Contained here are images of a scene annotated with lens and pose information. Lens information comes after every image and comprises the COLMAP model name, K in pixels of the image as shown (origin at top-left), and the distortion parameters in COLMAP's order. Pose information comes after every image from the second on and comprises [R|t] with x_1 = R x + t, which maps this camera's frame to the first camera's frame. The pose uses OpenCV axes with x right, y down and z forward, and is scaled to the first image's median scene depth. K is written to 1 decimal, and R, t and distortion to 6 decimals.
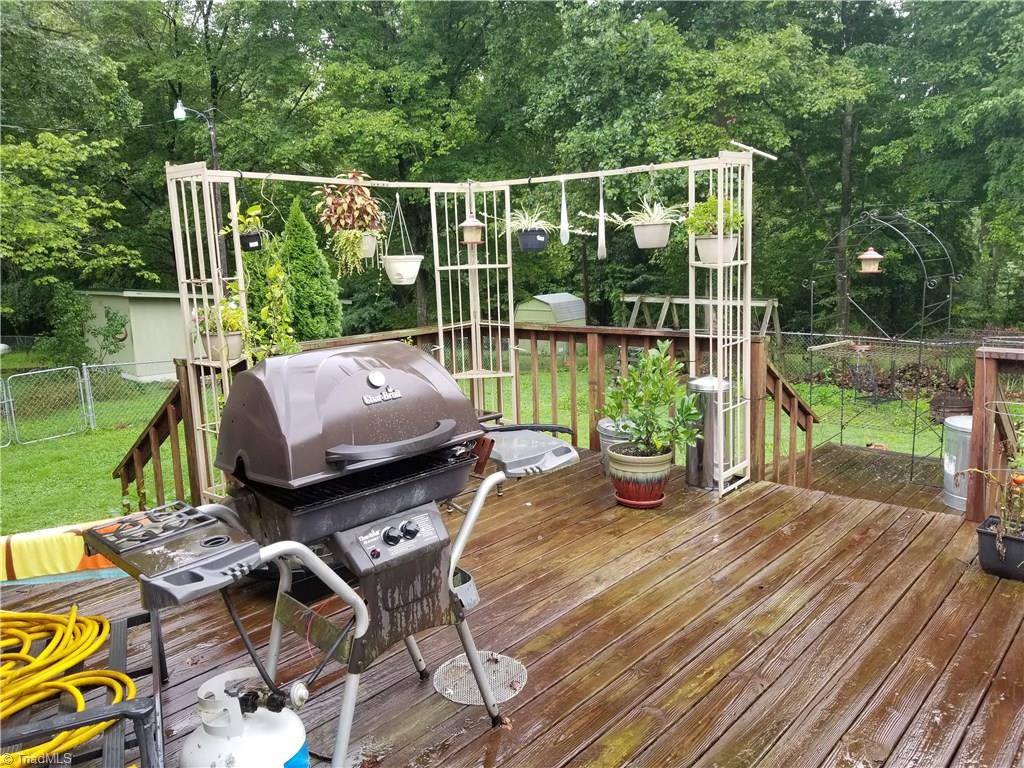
lens RADIAL K [[807.4, 0, 510.4], [0, 807.4, 385.8], [0, 0, 1]] dist [0.052701, -0.075970]
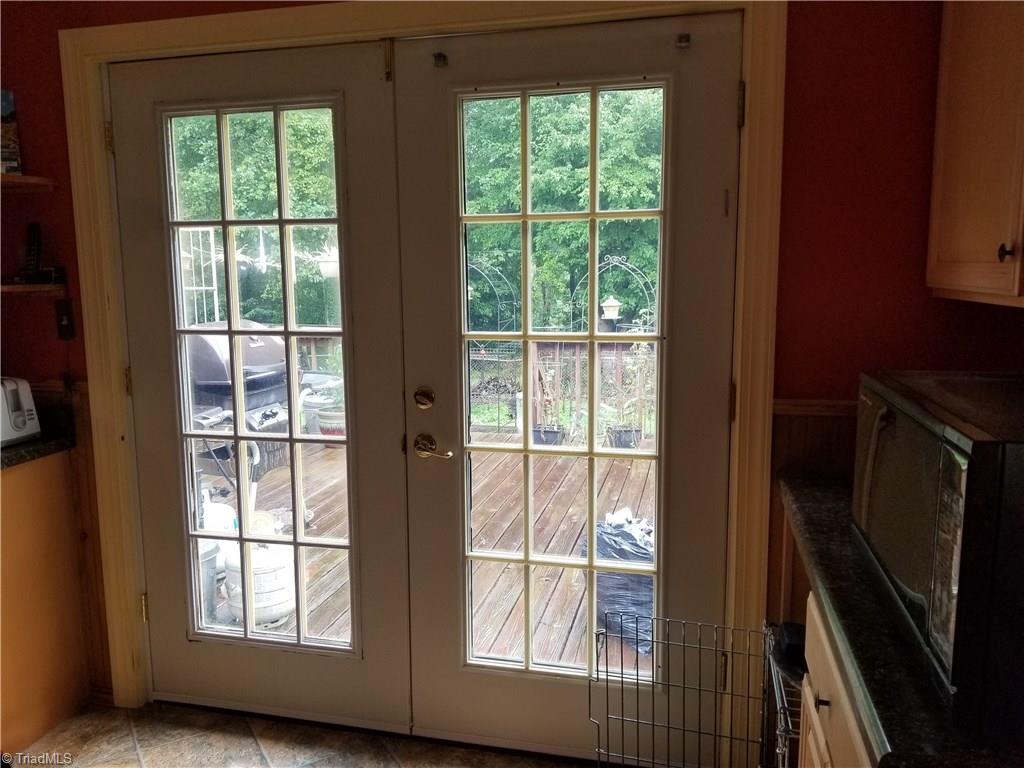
lens RADIAL K [[807.4, 0, 512.6], [0, 807.4, 384.3], [0, 0, 1]] dist [0.052701, -0.075970]
pose [[0.884686, -0.041523, 0.464335, -0.065713], [0.063229, 0.997509, -0.031267, 0.026134], [-0.461880, 0.057021, 0.885108, -0.127256]]
